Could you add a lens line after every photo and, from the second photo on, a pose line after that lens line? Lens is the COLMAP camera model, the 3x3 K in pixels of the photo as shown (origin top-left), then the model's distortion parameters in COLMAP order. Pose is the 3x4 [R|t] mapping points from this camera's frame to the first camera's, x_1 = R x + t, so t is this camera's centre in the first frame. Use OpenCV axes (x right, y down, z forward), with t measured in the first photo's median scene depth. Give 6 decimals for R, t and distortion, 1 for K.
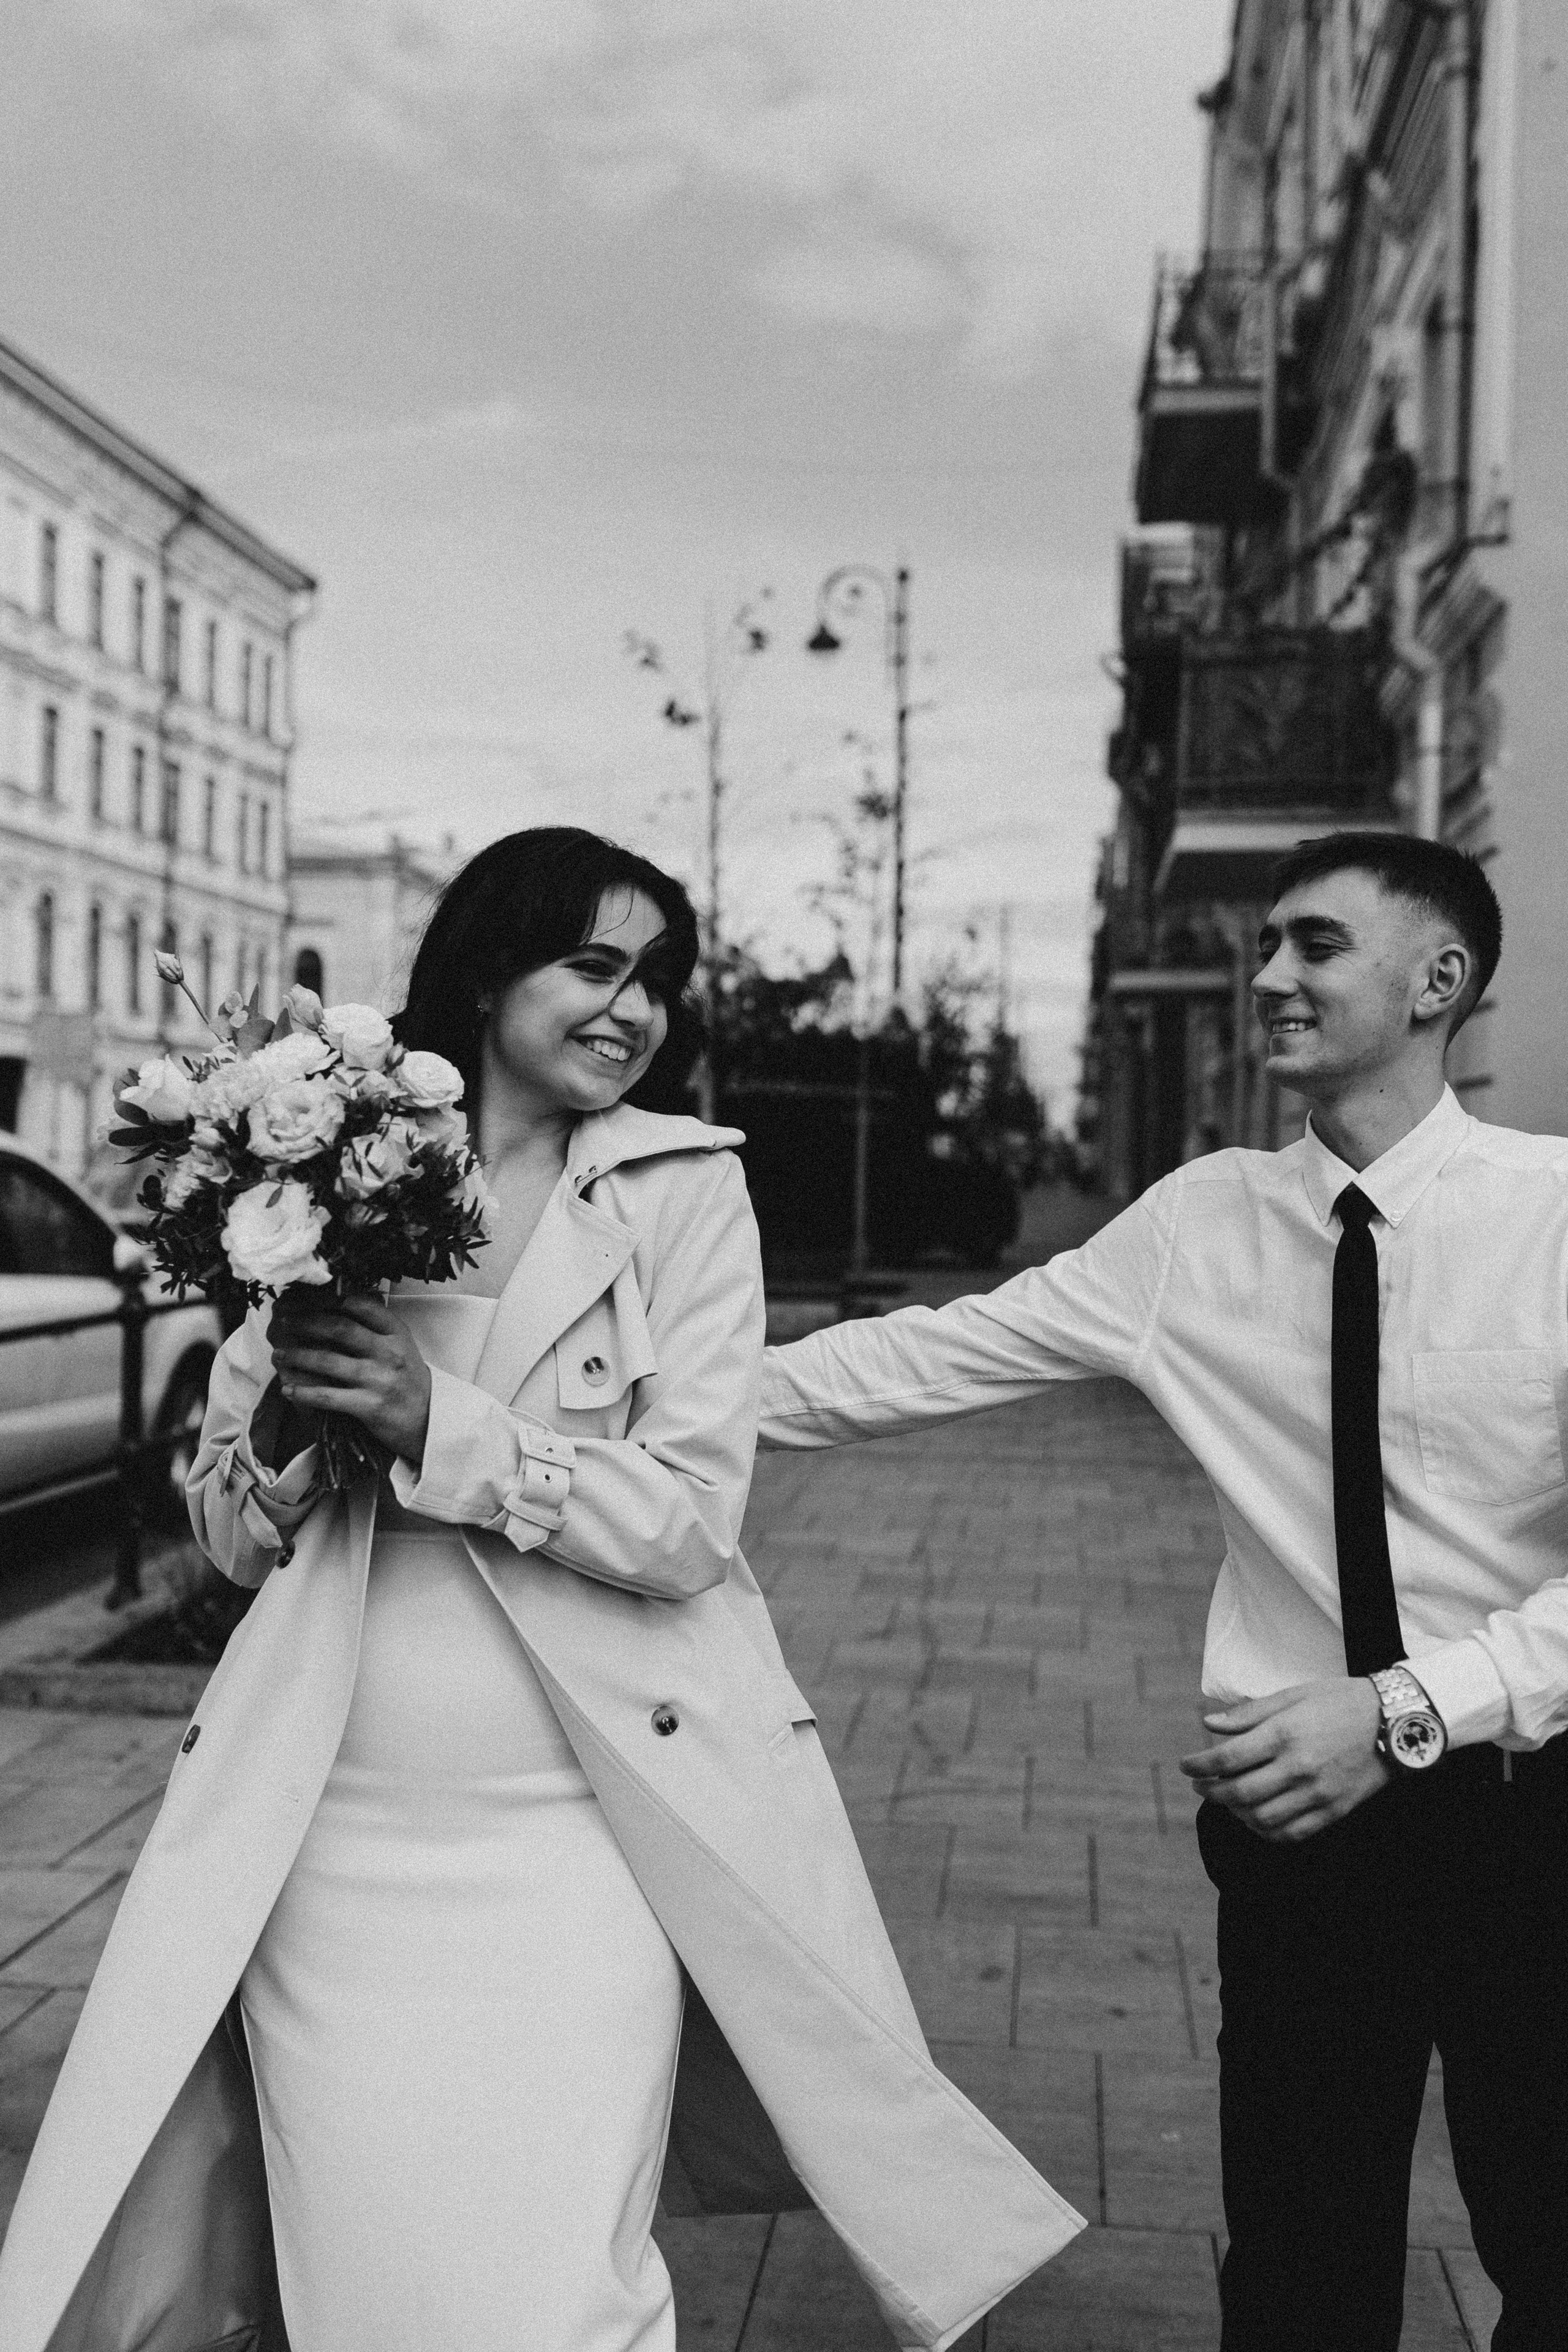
lens RADIAL K [[2288.2, 0, 763.9], [0, 2288.2, 1141.7], [0, 0, 1]] dist [0.016934, 0.002549]
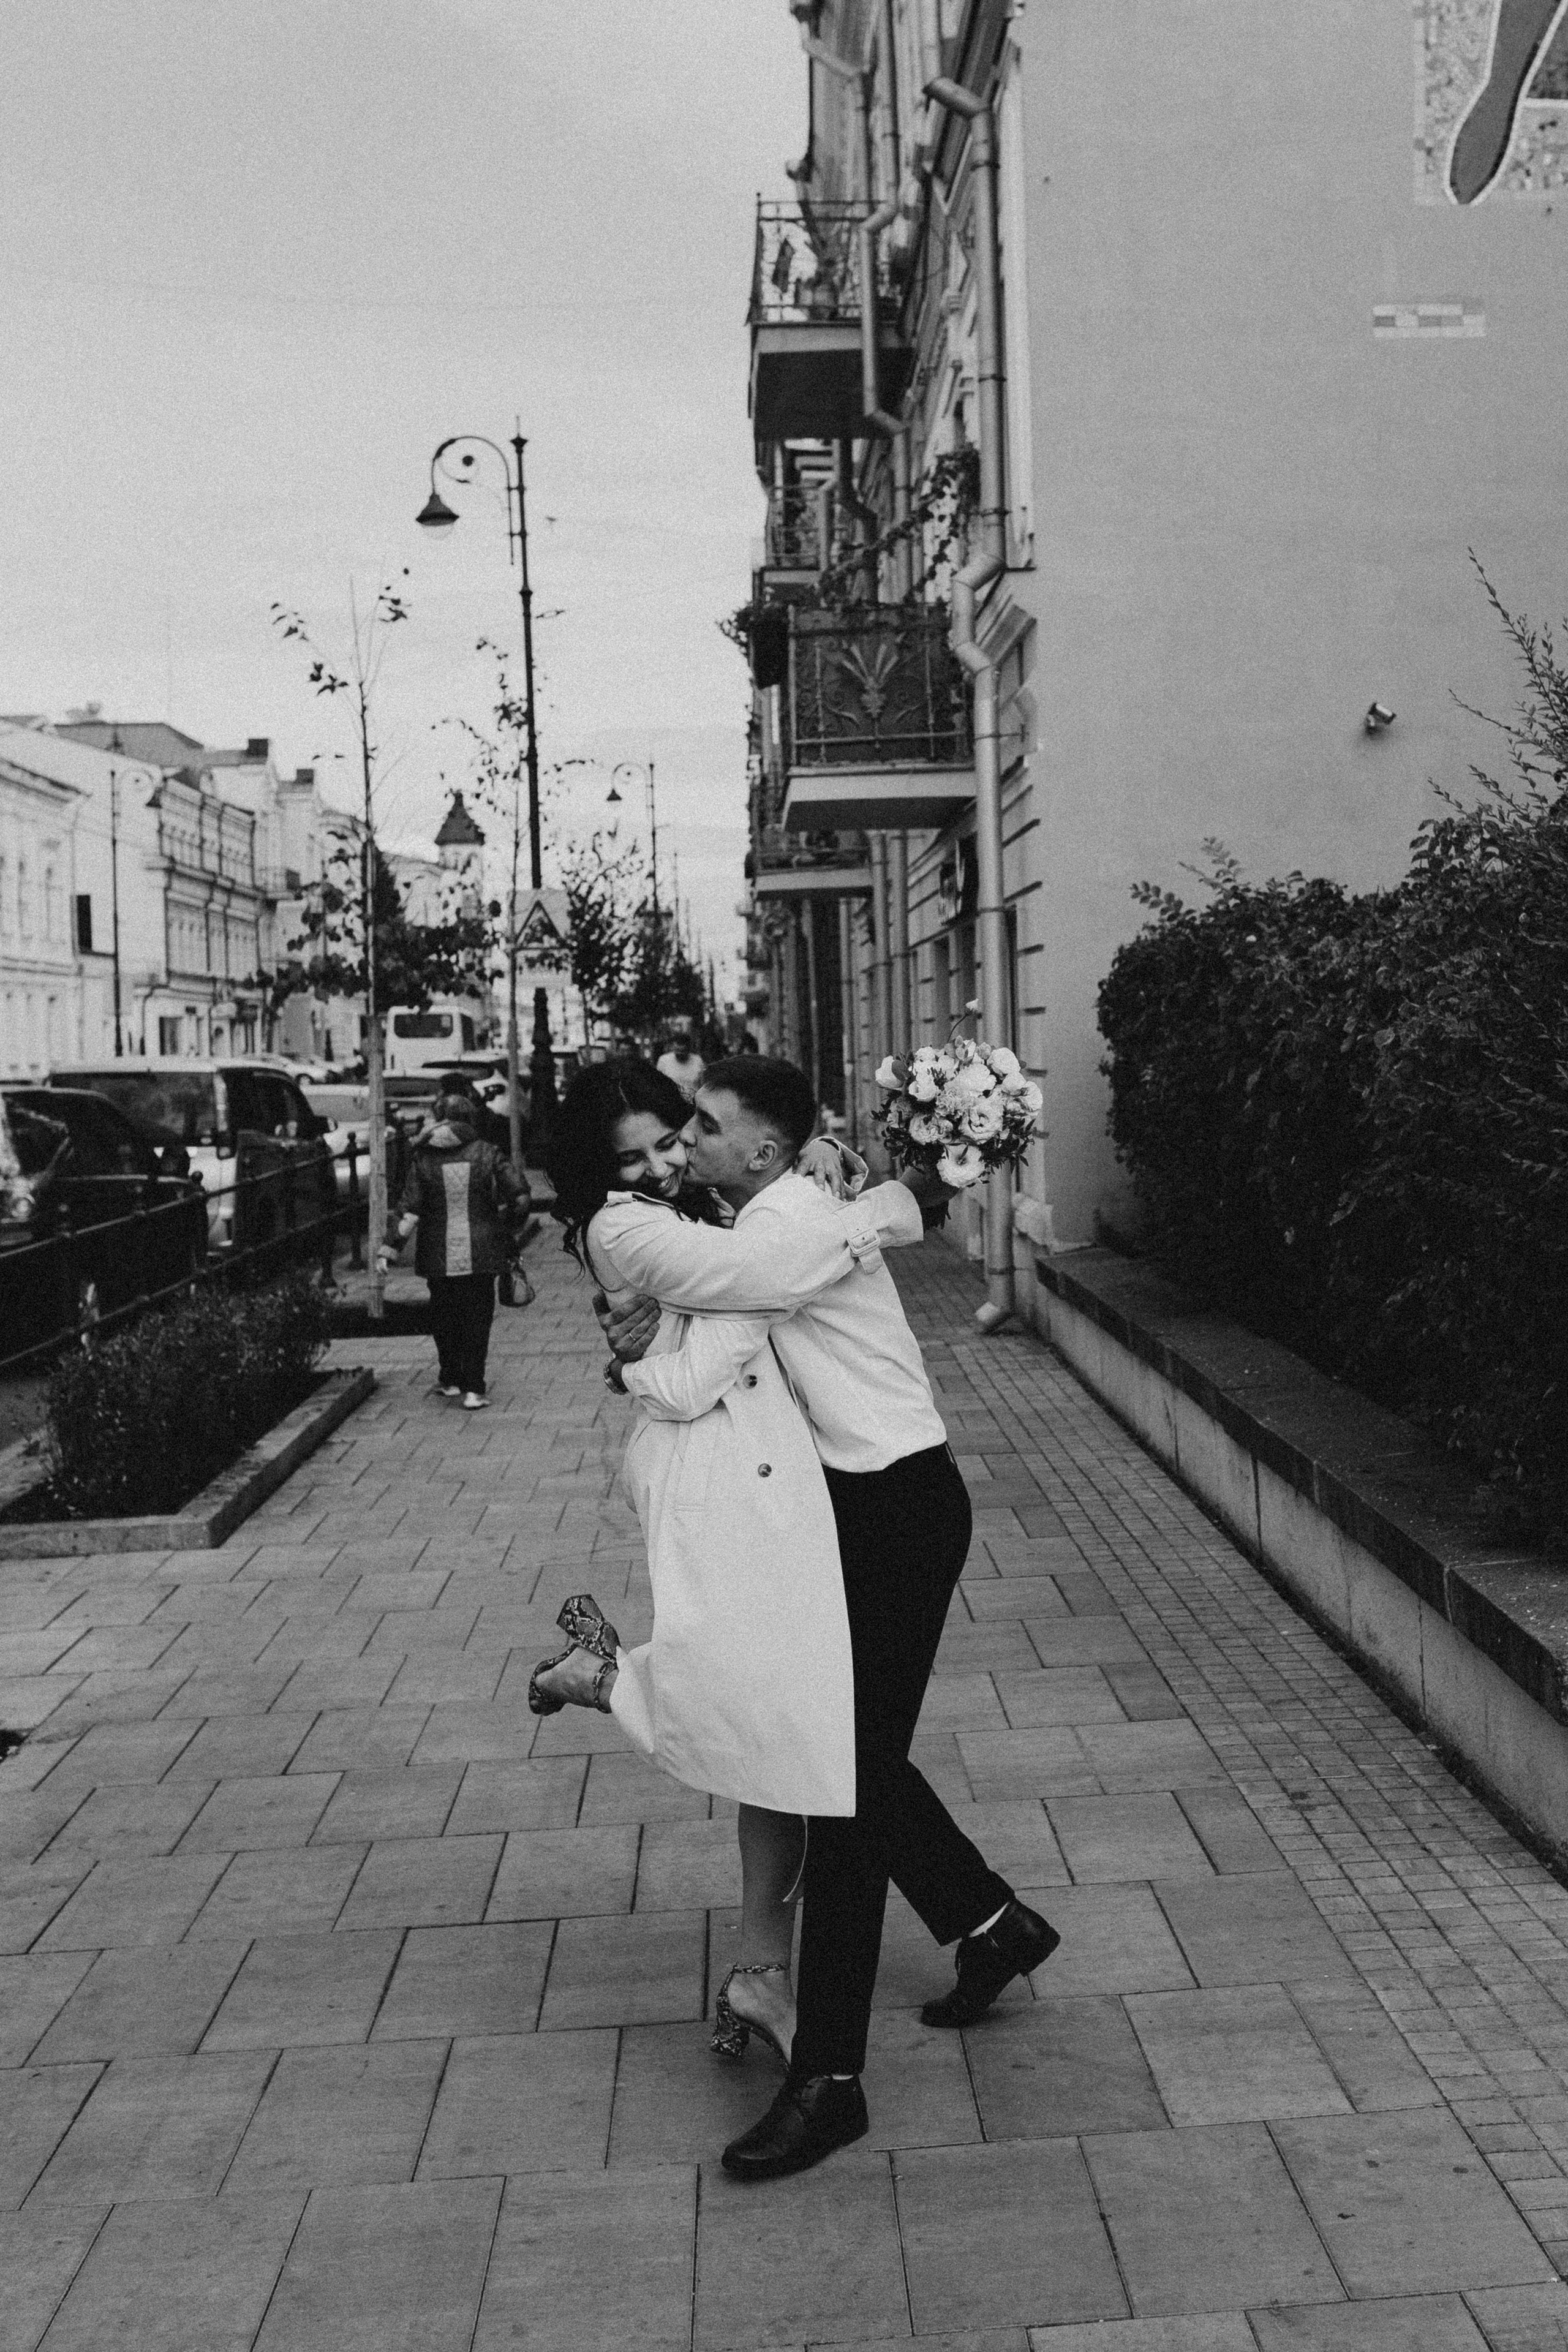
lens RADIAL K [[2828.8, 0, 956.6], [0, 2828.8, 1089.2], [0, 0, 1]] dist [0.005607, 0.005191]
pose [[0.977504, -0.054733, 0.203690, -0.023079], [0.048785, 0.998227, 0.034112, -0.022575], [-0.205196, -0.023408, 0.978441, -0.279716]]
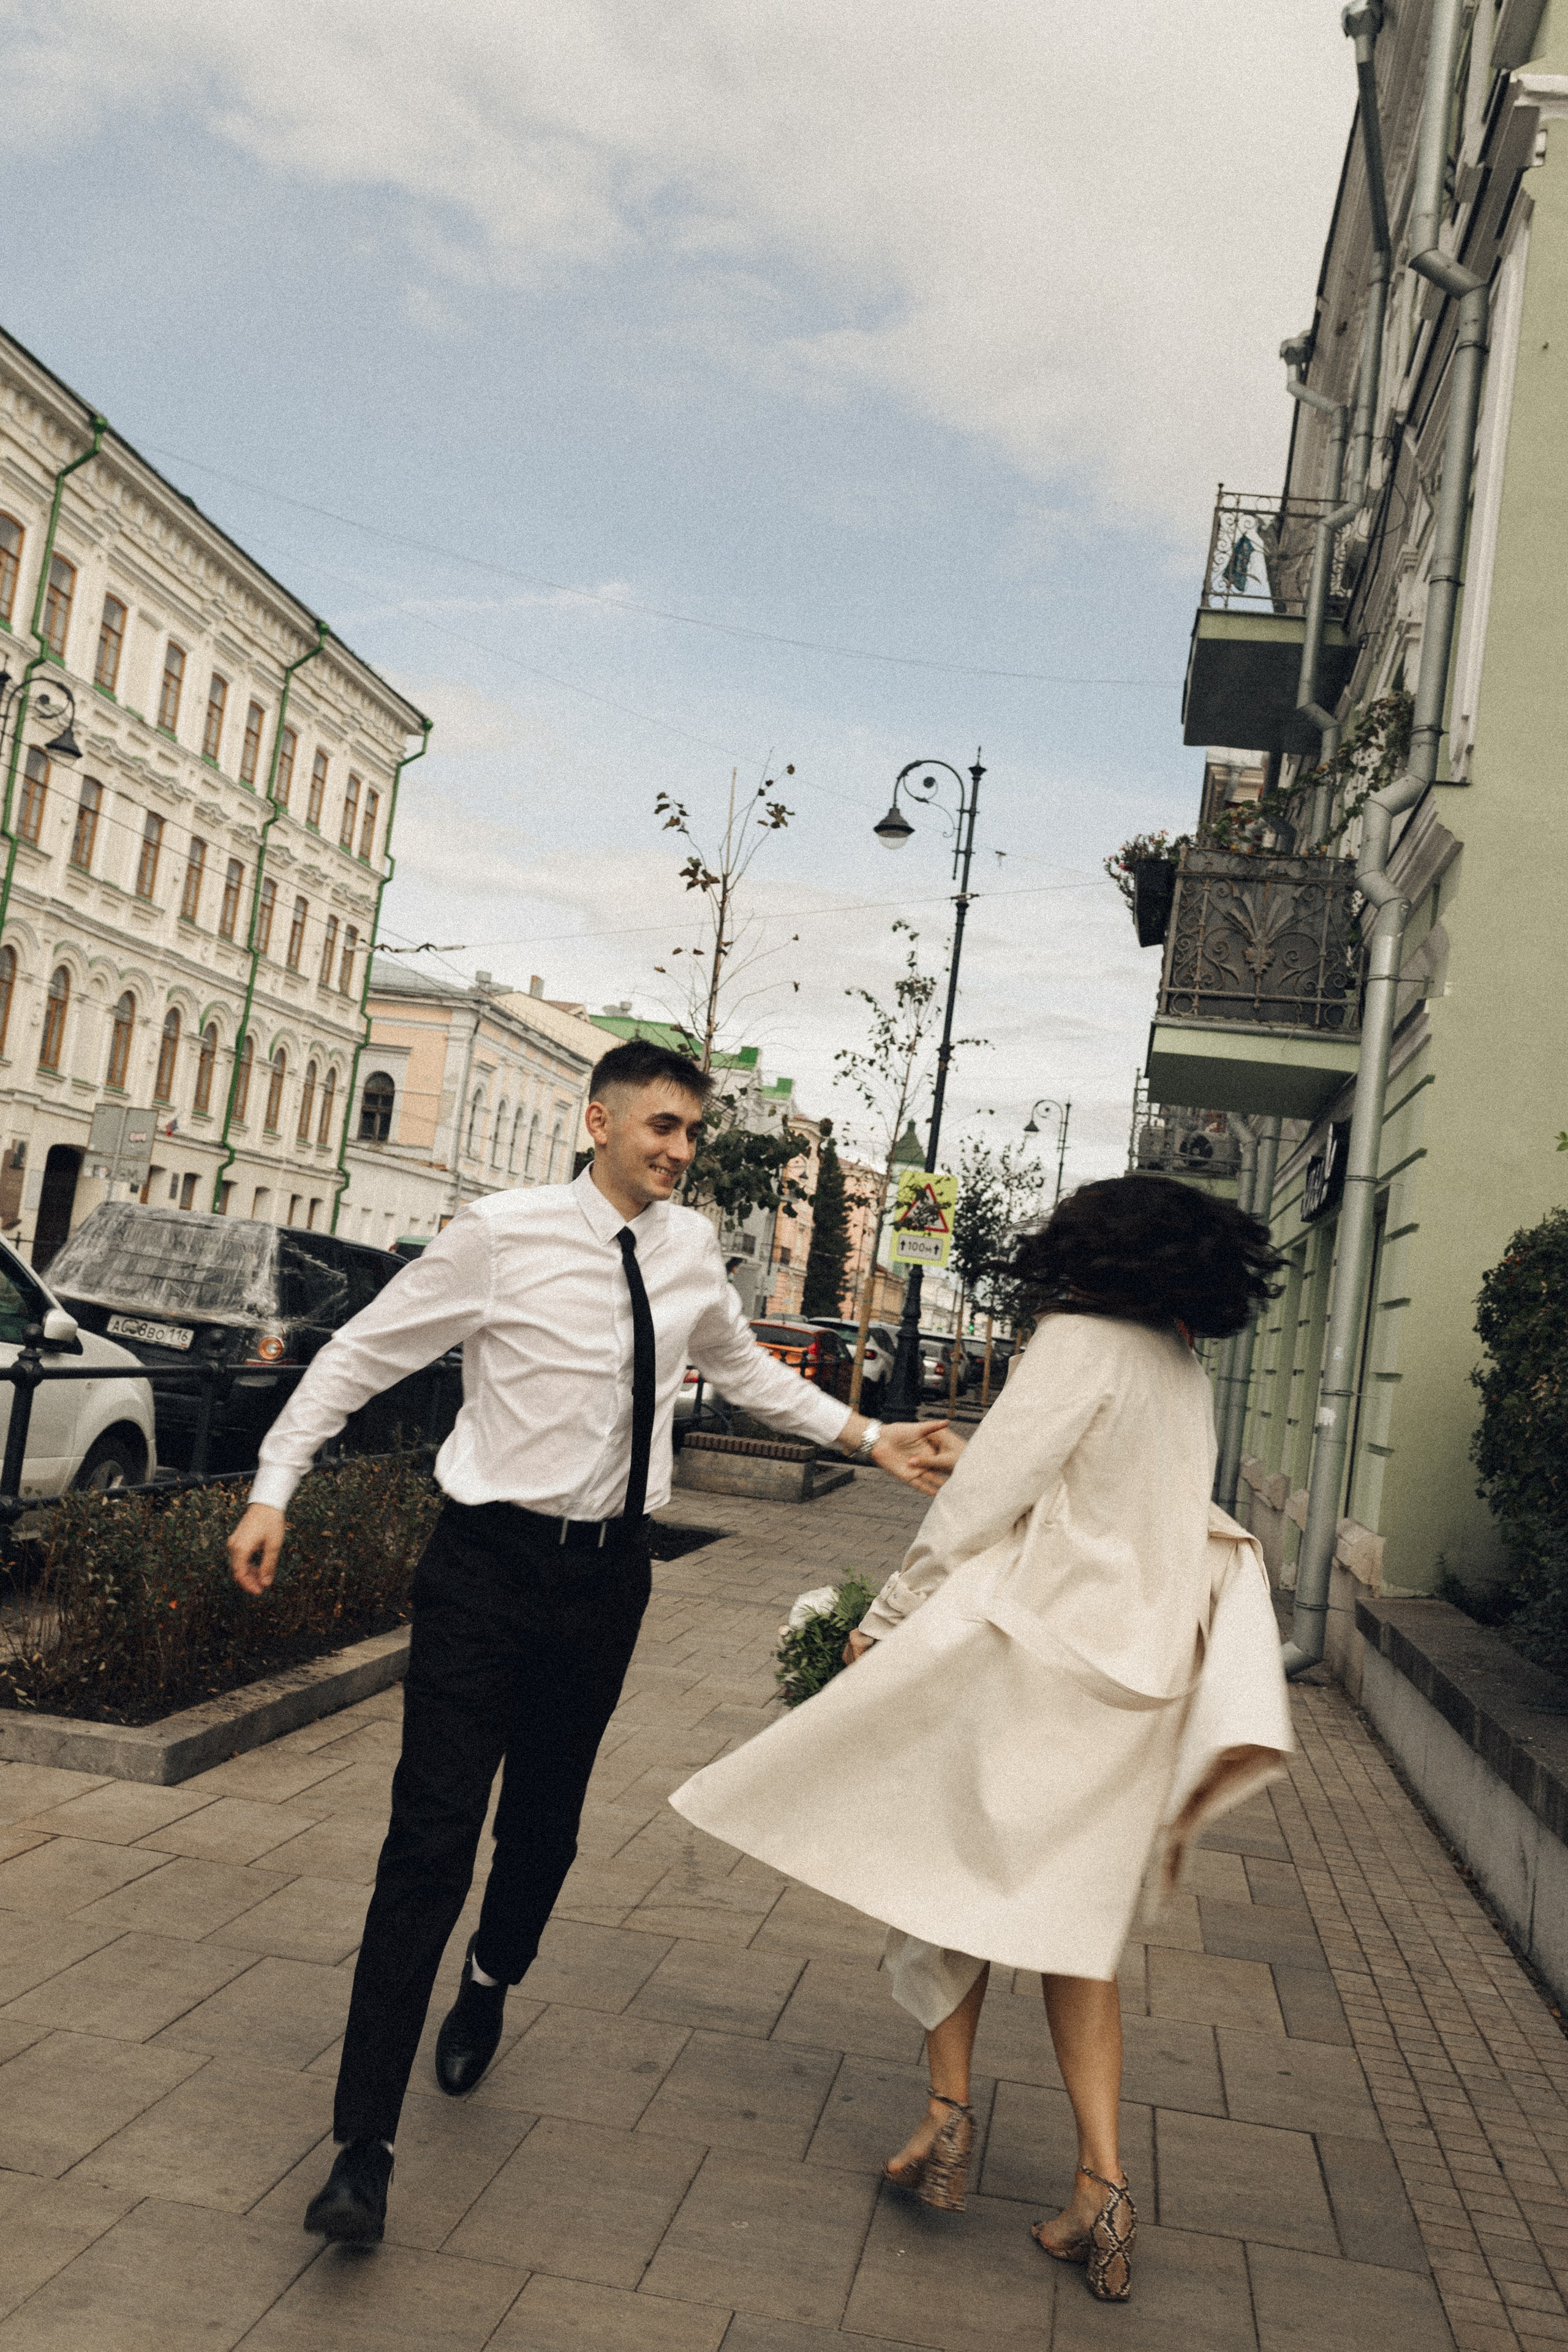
lens RADIAL K [[2276.1, 0, 776.5], [0, 2276.1, 1165.0], [0, 0, 1]] dist [0.002198, 0.009207]
pose [[0.993906, 0.105096, -0.033241, 0.038409], [-0.107045, 0.992217, -0.063608, 0.004268], [0.026297, 0.066779, 0.997421, -0.013786]]
